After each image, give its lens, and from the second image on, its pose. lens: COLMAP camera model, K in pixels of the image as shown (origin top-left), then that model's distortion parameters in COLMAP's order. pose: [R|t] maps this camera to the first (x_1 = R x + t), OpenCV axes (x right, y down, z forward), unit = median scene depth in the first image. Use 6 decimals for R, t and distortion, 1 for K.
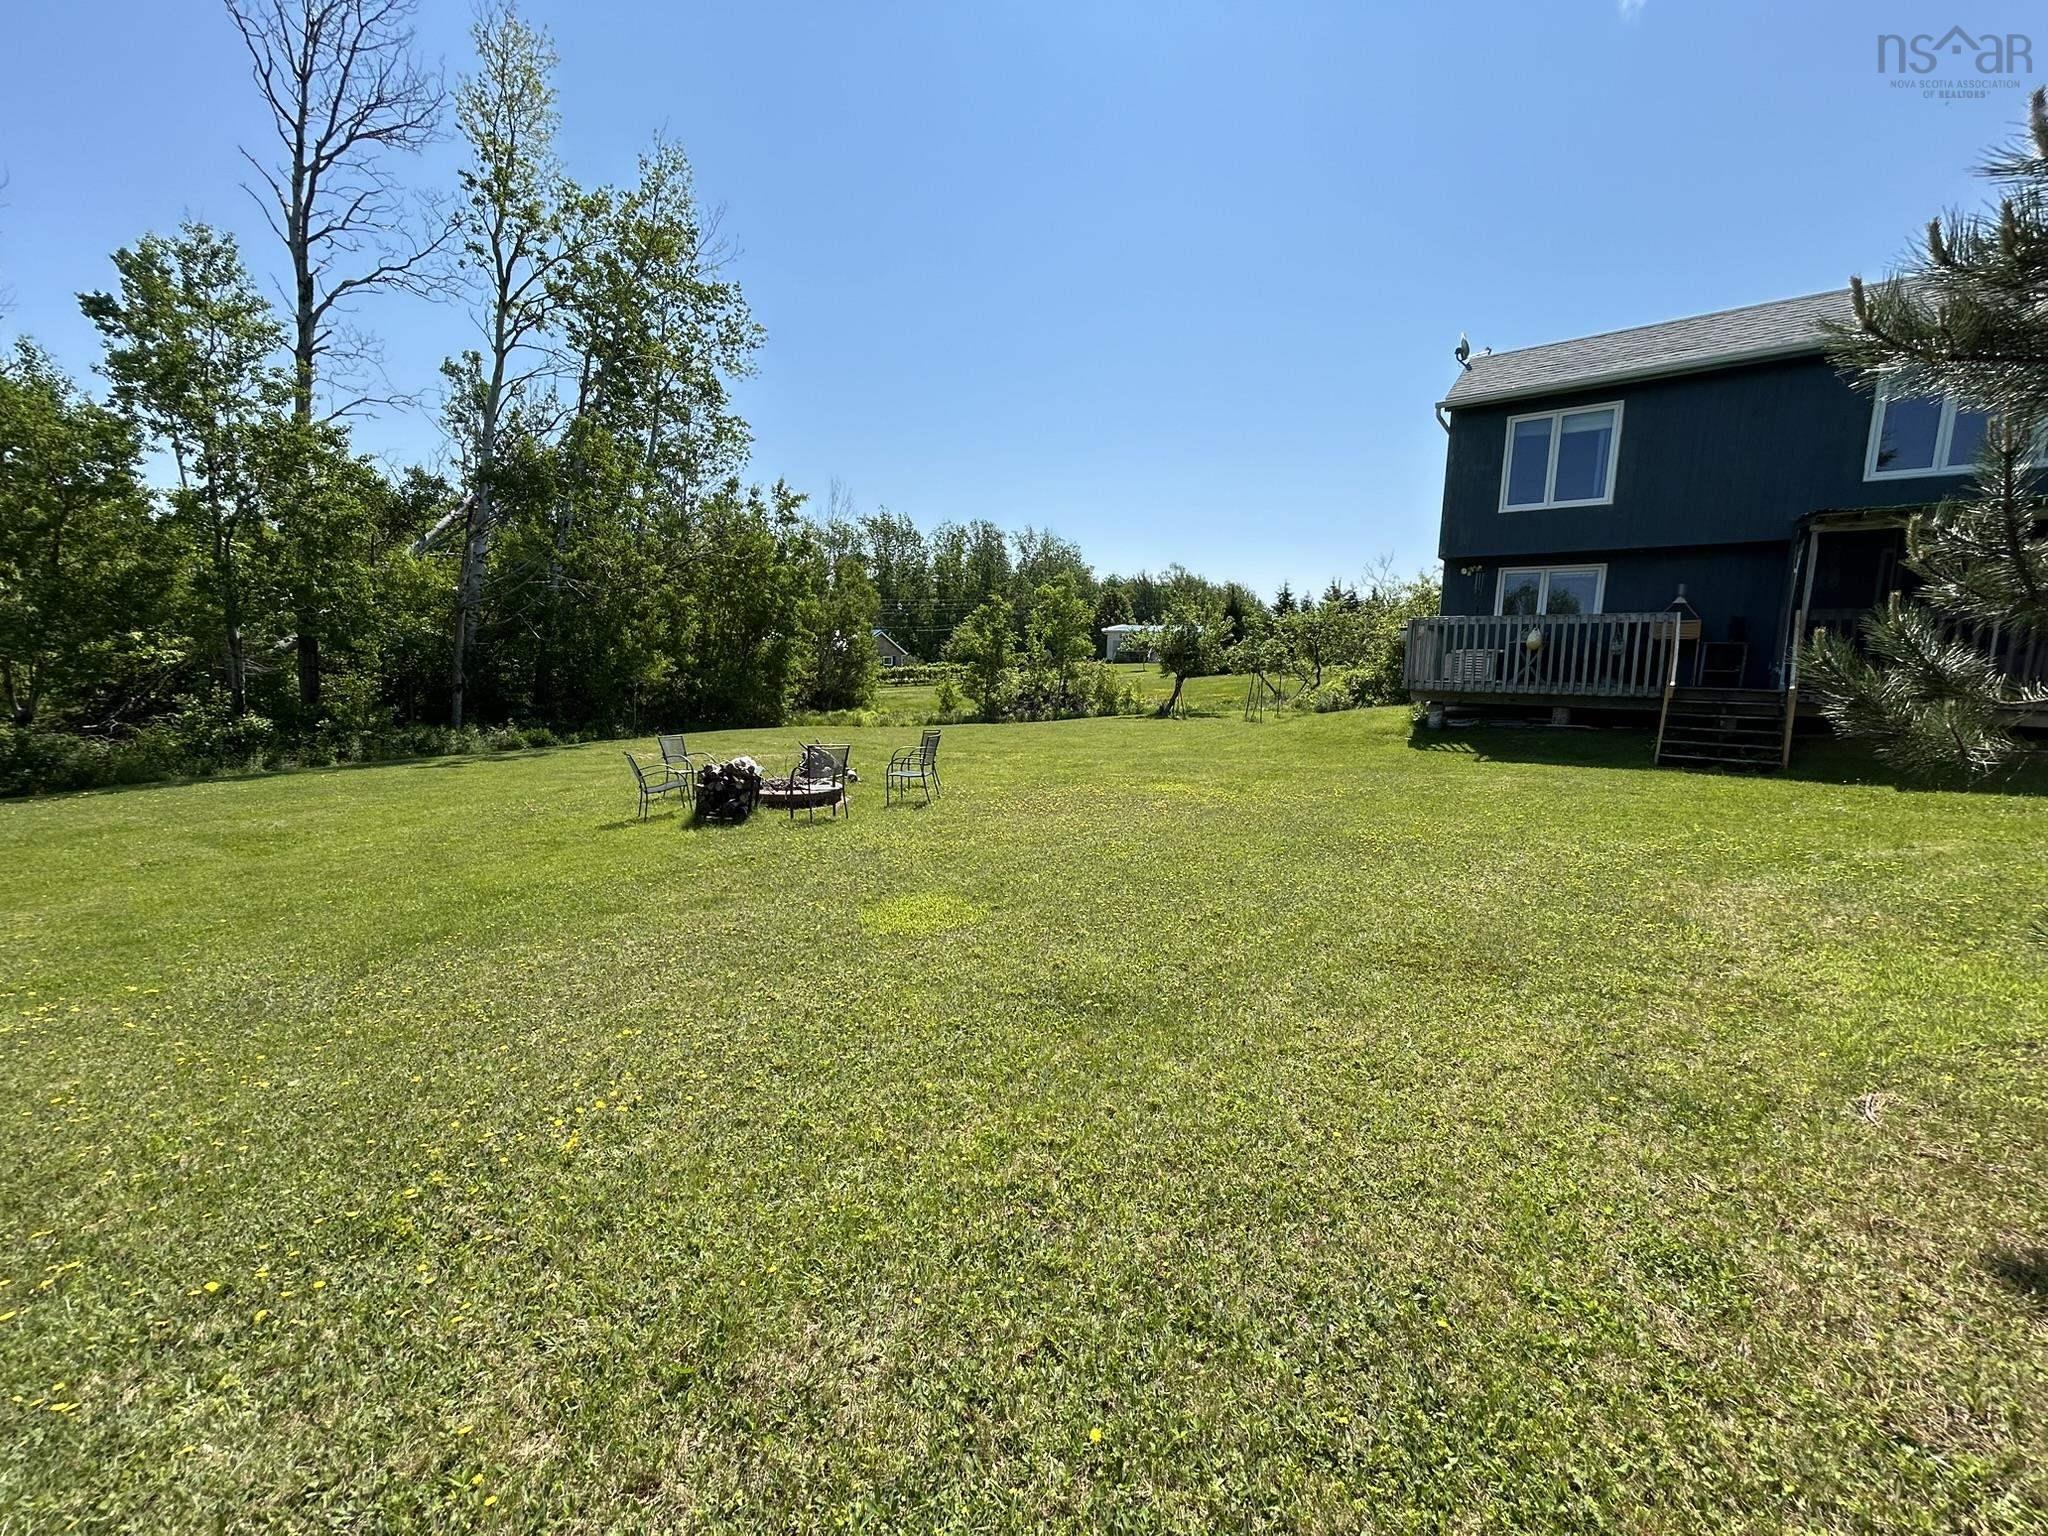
lens RADIAL K [[818.6, 0, 1024.1], [0, 818.6, 767.5], [0, 0, 1]] dist [-0.000769, 0.000293]
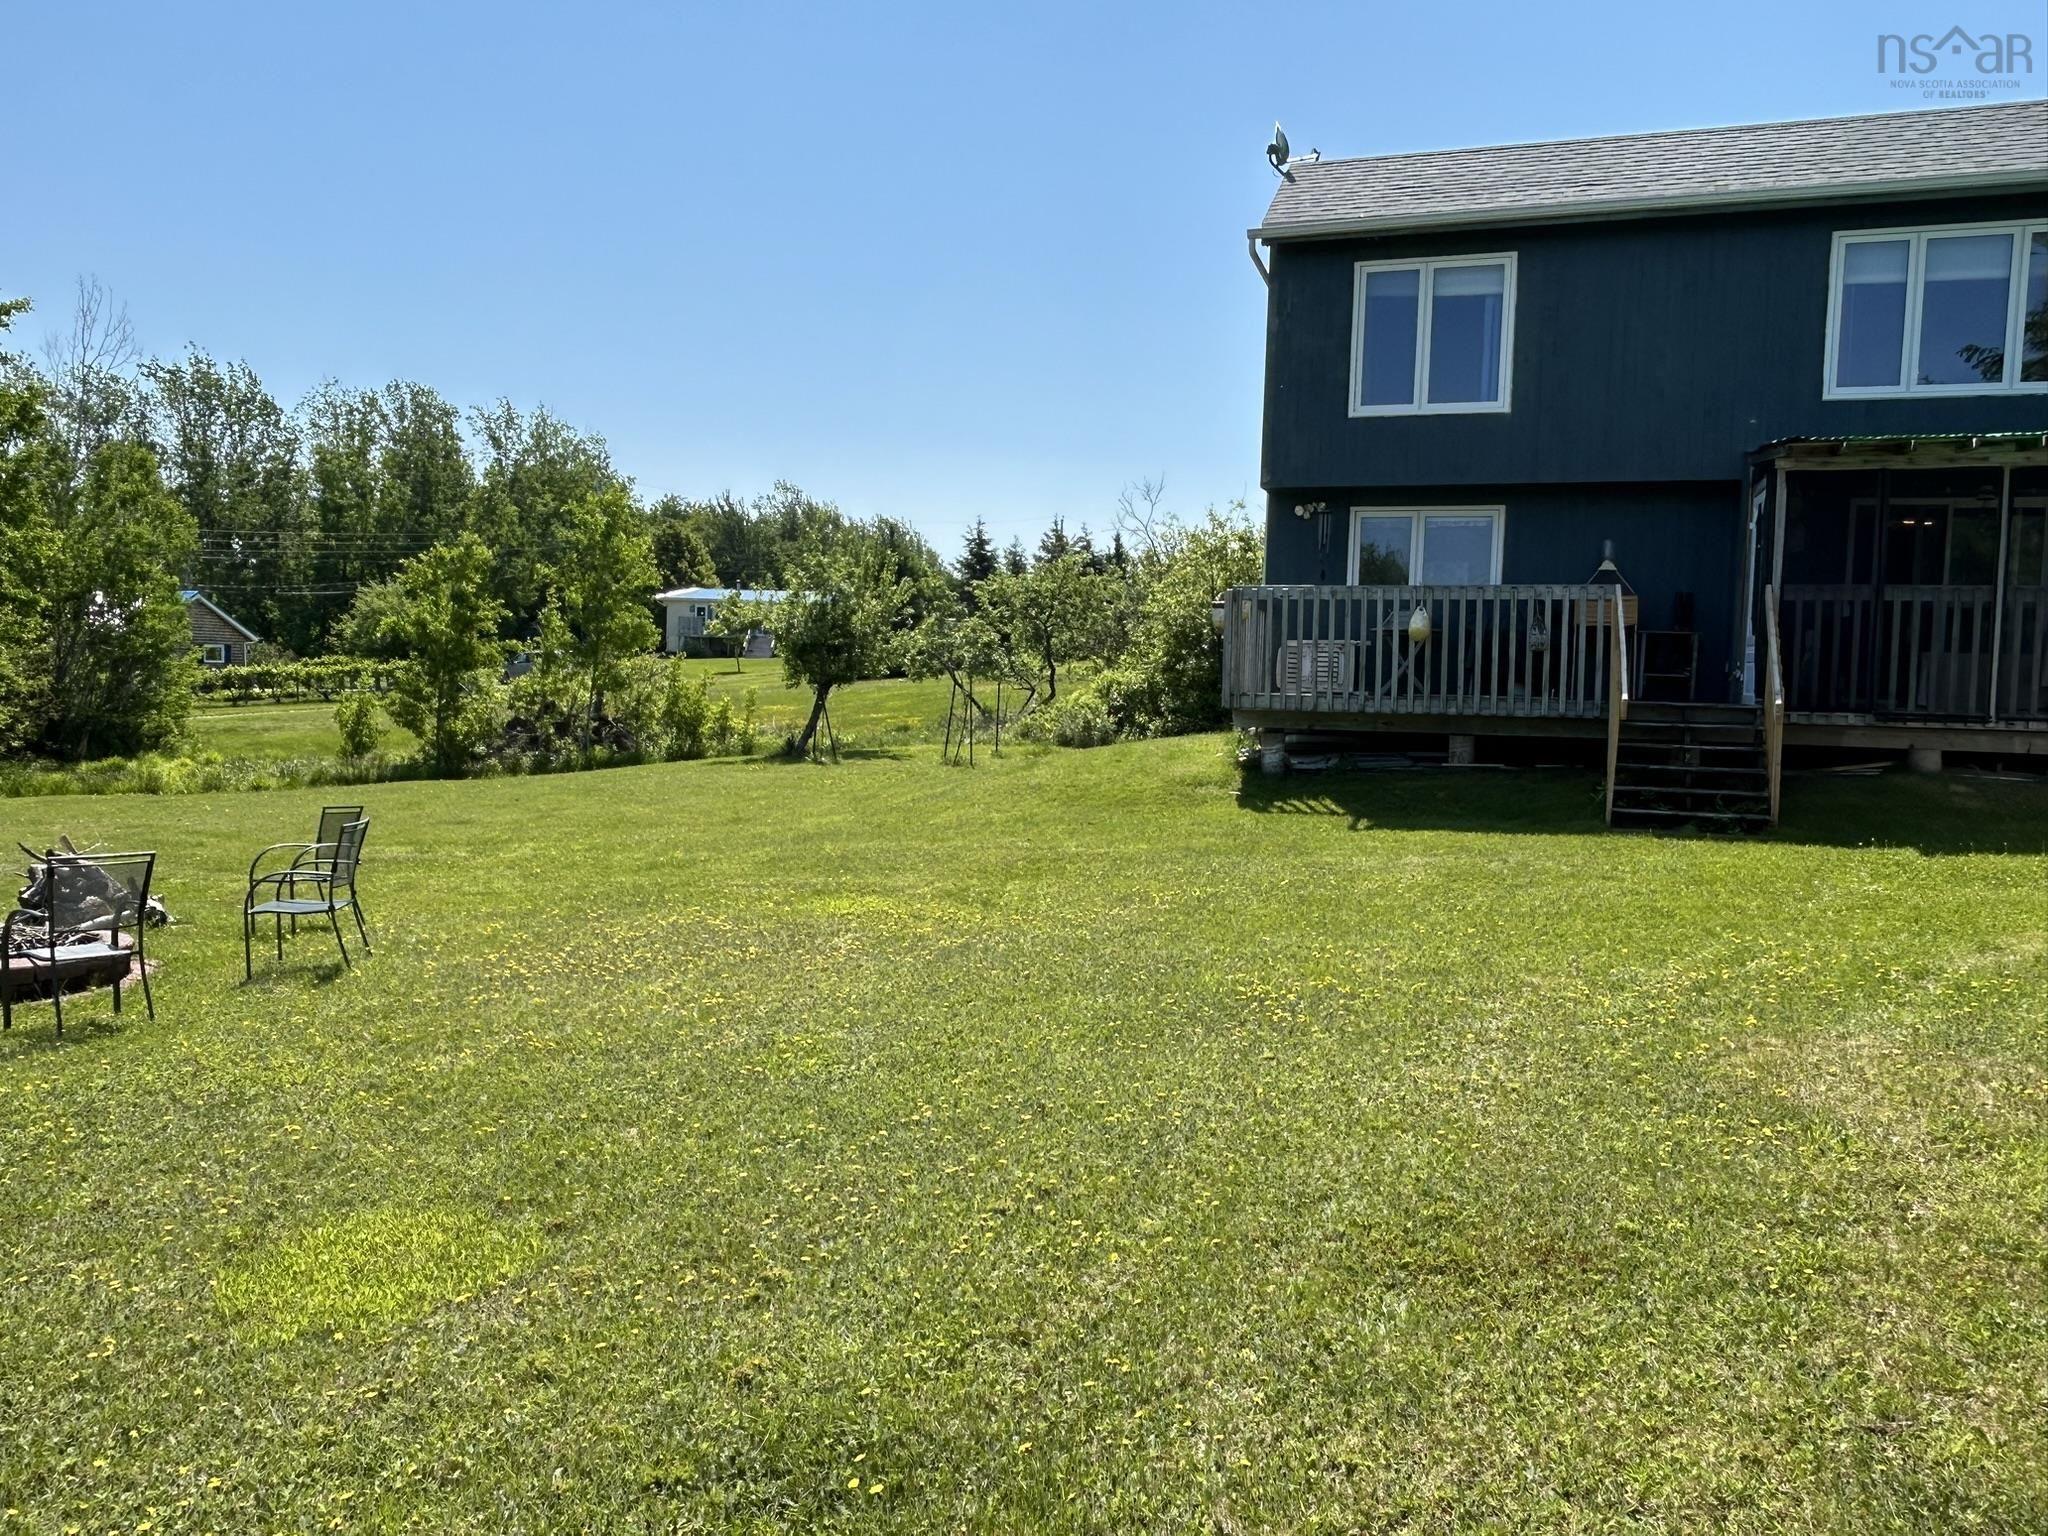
lens RADIAL K [[1477.0, 0, 1011.4], [0, 1477.0, 776.8], [0, 0, 1]] dist [0.008253, -0.030817]
pose [[0.945415, -0.025576, 0.324865, -0.022736], [0.040502, 0.998408, -0.039265, -0.012384], [-0.323343, 0.050280, 0.944945, 0.062607]]
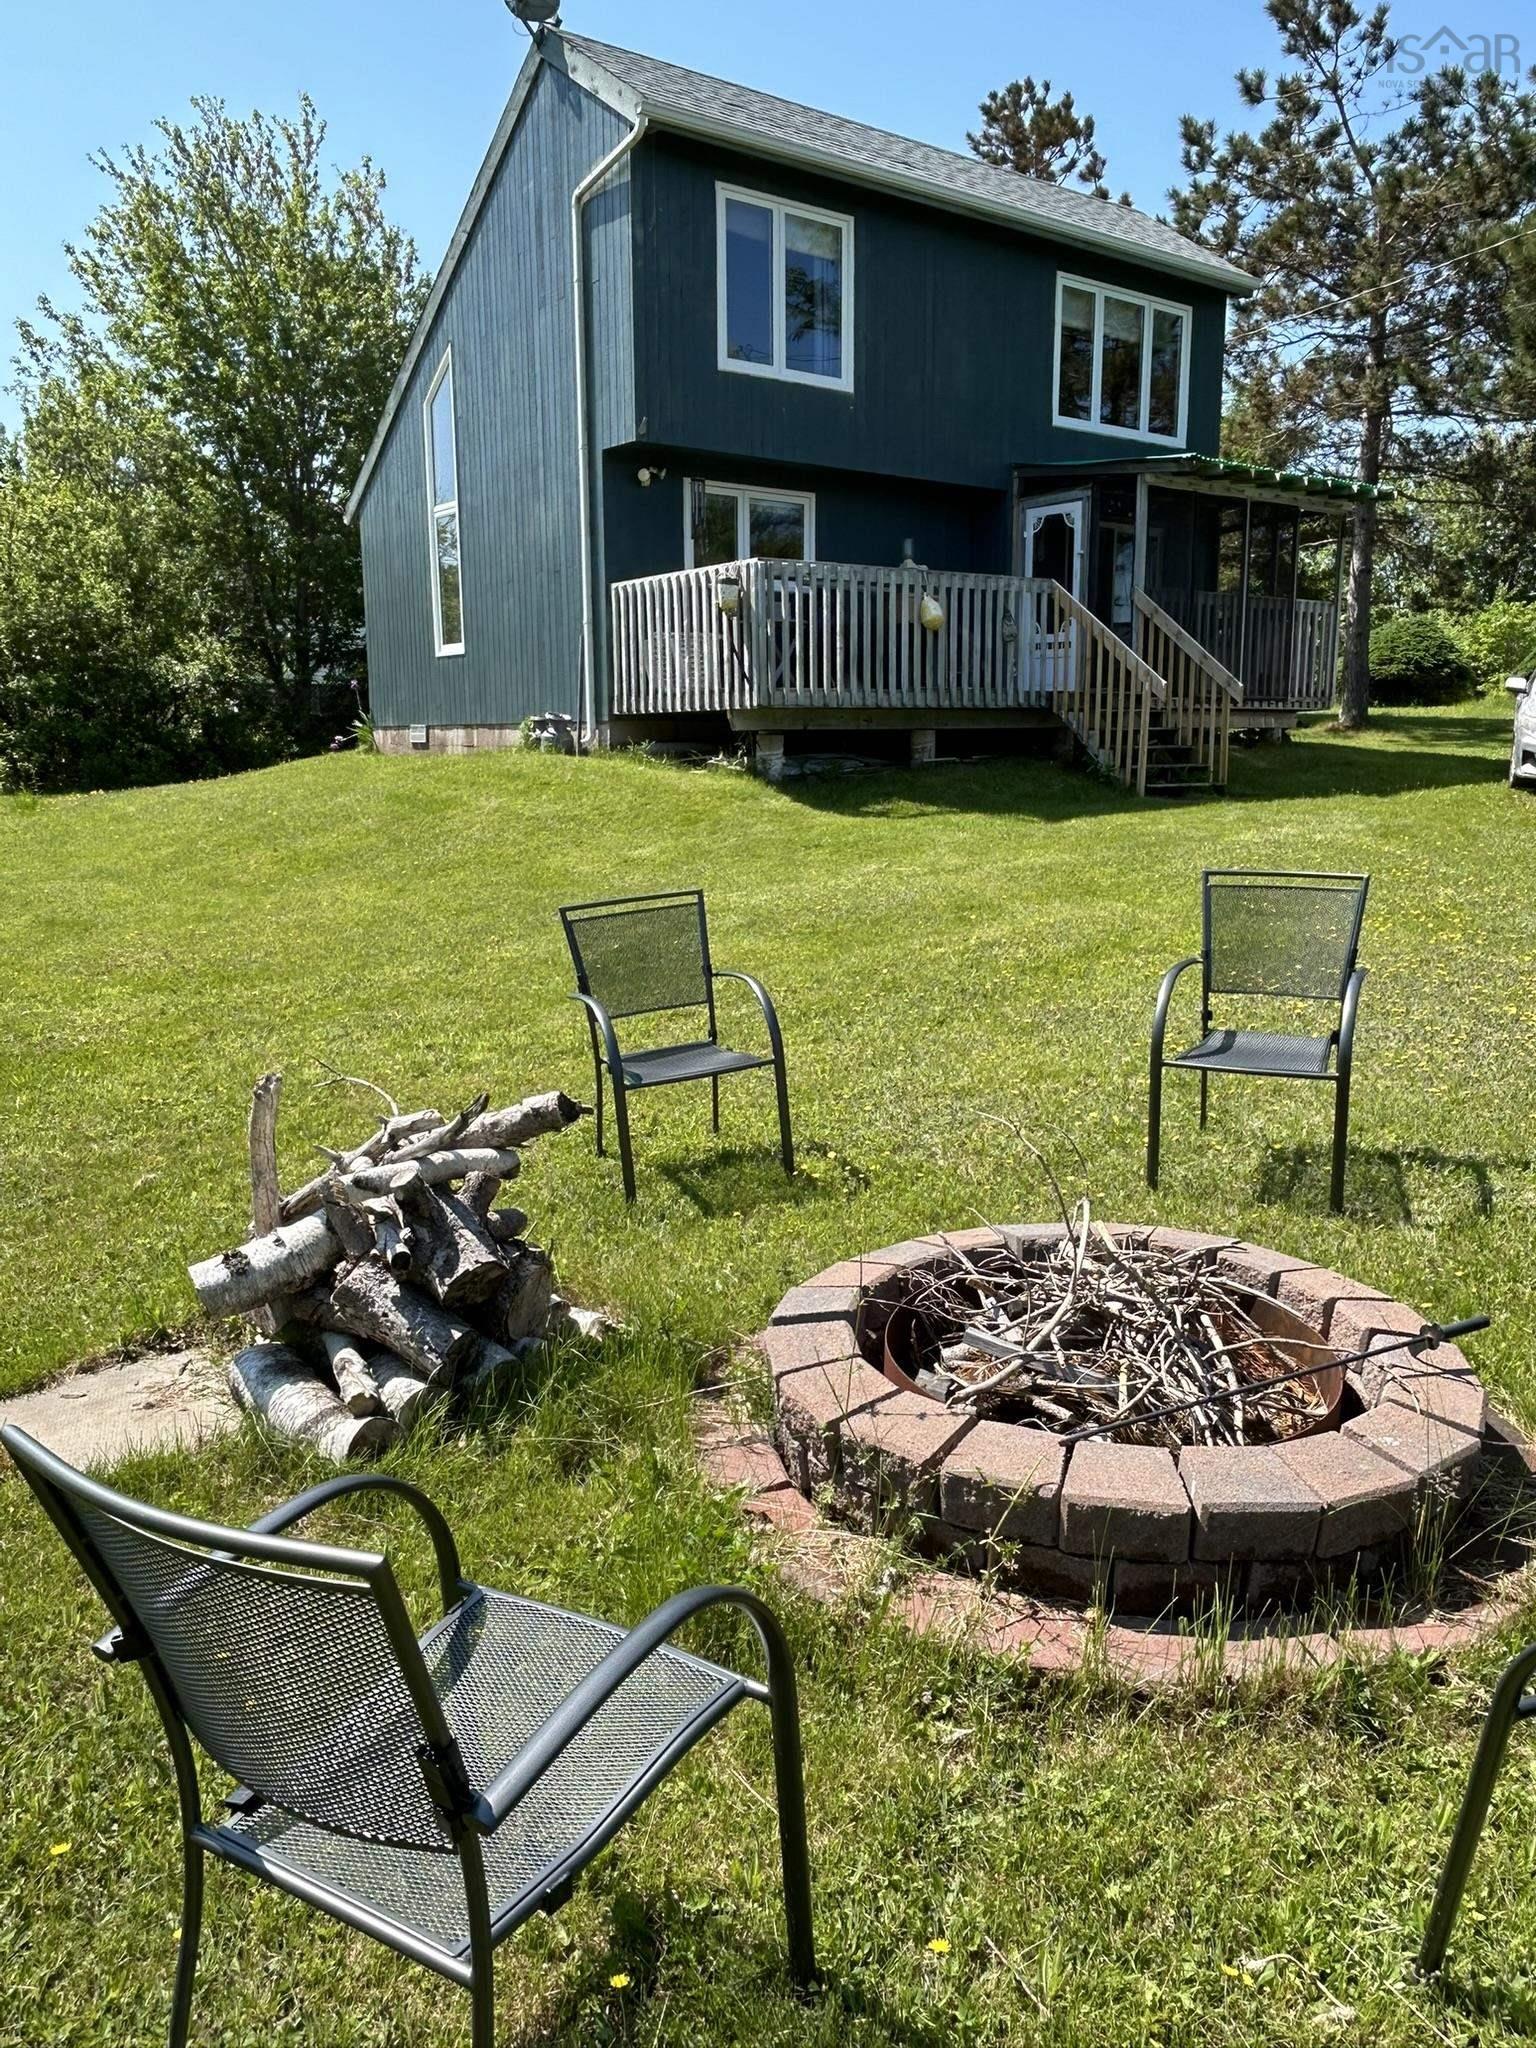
lens RADIAL K [[1477.0, 0, 765.9], [0, 1477.0, 1034.7], [0, 0, 1]] dist [0.008253, -0.030817]
pose [[0.272260, -0.216307, 0.937596, -0.443190], [0.125902, 0.974036, 0.188154, -0.073025], [-0.953951, 0.066818, 0.292425, 0.784995]]
